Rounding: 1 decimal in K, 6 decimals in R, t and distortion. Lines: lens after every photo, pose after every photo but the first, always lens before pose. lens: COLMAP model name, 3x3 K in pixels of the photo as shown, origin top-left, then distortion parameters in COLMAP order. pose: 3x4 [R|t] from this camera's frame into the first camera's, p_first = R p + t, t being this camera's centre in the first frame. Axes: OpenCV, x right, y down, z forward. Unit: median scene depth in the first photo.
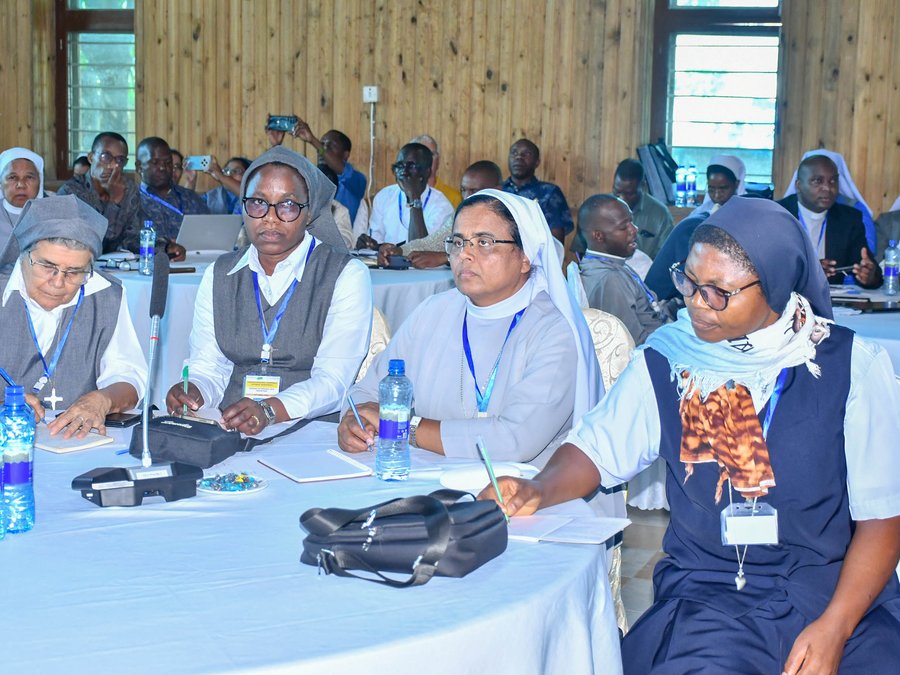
lens RADIAL K [[1550.9, 0, 449.0], [0, 1550.9, 335.6], [0, 0, 1]] dist [-0.010135, 0.000000]
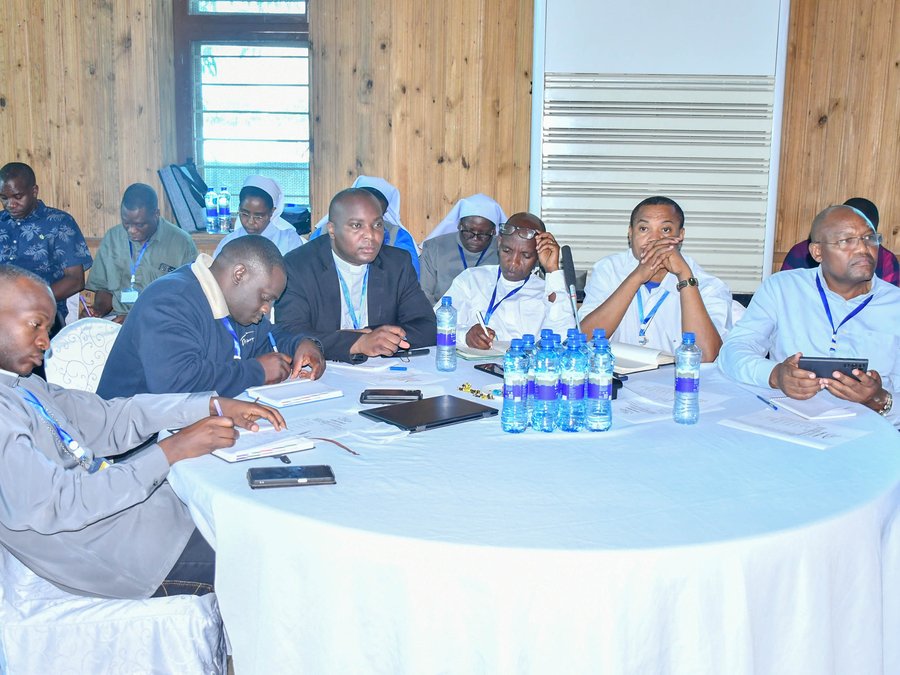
lens RADIAL K [[953.6, 0, 448.0], [0, 953.6, 337.1], [0, 0, 1]] dist [-0.027327, 0.000000]
pose [[0.947891, -0.067683, 0.311323, 0.101852], [0.048213, 0.996394, 0.069823, -0.054508], [-0.314926, -0.051175, 0.947736, 0.418979]]
